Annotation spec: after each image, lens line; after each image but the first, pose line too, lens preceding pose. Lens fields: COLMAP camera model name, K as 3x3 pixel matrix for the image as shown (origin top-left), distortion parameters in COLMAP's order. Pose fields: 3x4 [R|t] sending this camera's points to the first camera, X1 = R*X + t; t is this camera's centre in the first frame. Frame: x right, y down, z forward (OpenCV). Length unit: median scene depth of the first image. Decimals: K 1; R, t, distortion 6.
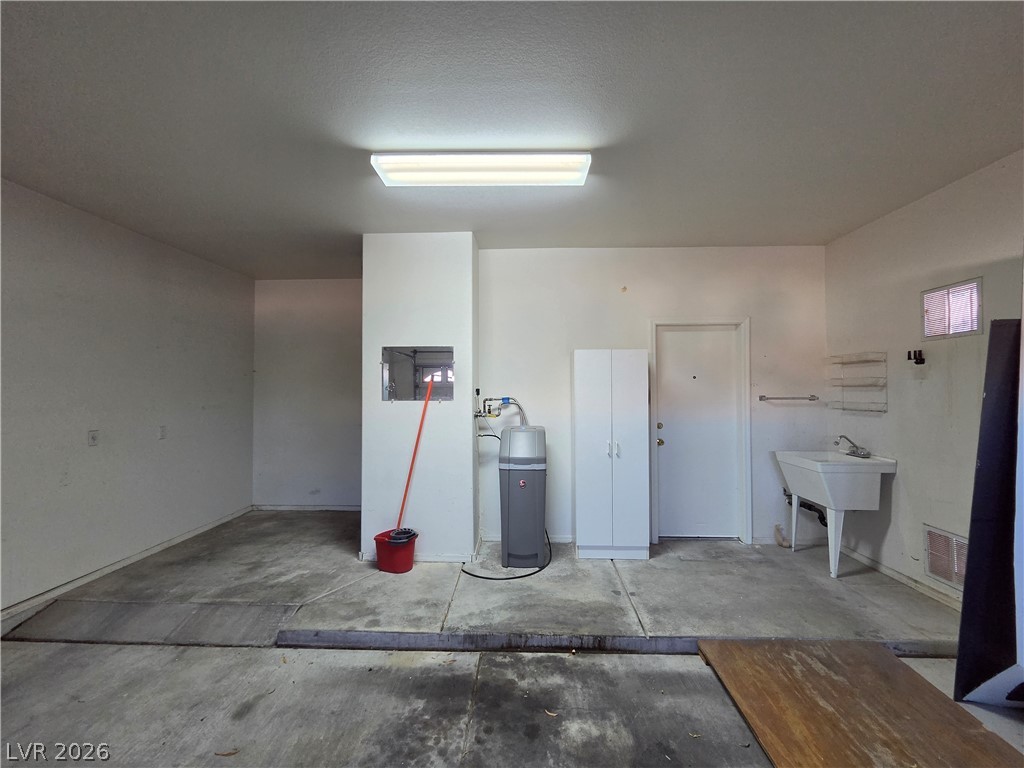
lens RADIAL K [[424.0, 0, 514.0], [0, 424.0, 385.5], [0, 0, 1]] dist [-0.005095, 0.001909]
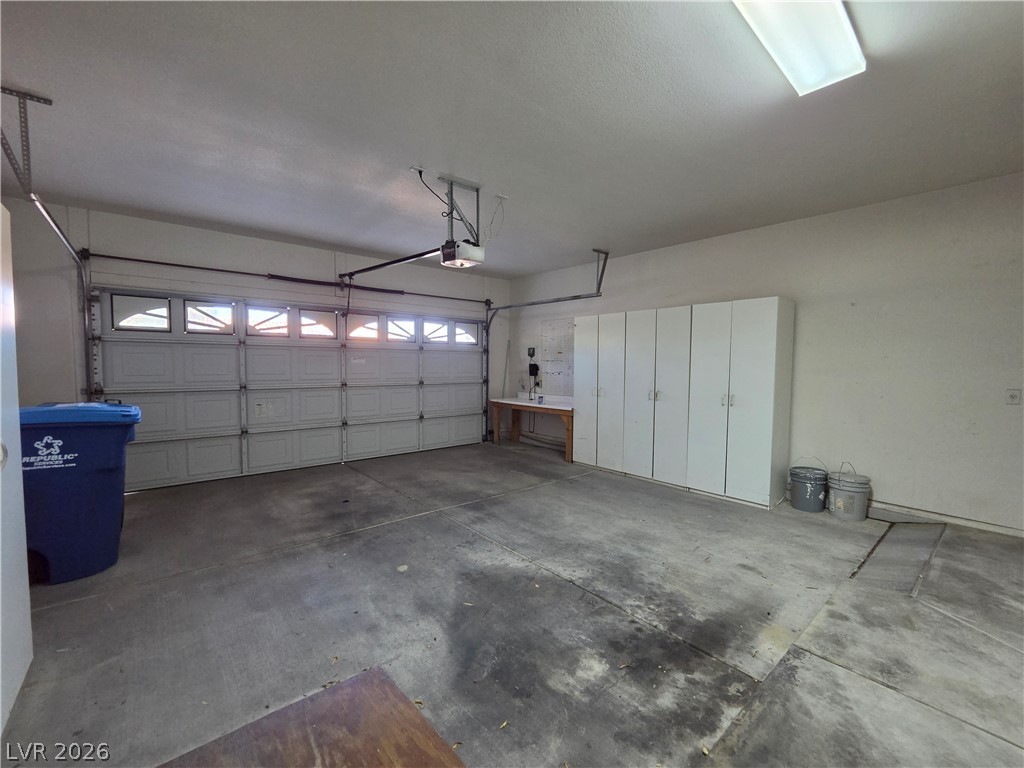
lens RADIAL K [[424.0, 0, 512.9], [0, 424.0, 383.9], [0, 0, 1]] dist [-0.005095, 0.001909]
pose [[-0.738750, 0.032133, -0.673213, 0.860877], [0.001023, 0.998915, 0.046557, 0.070780], [0.673979, 0.033705, -0.737981, 1.431462]]
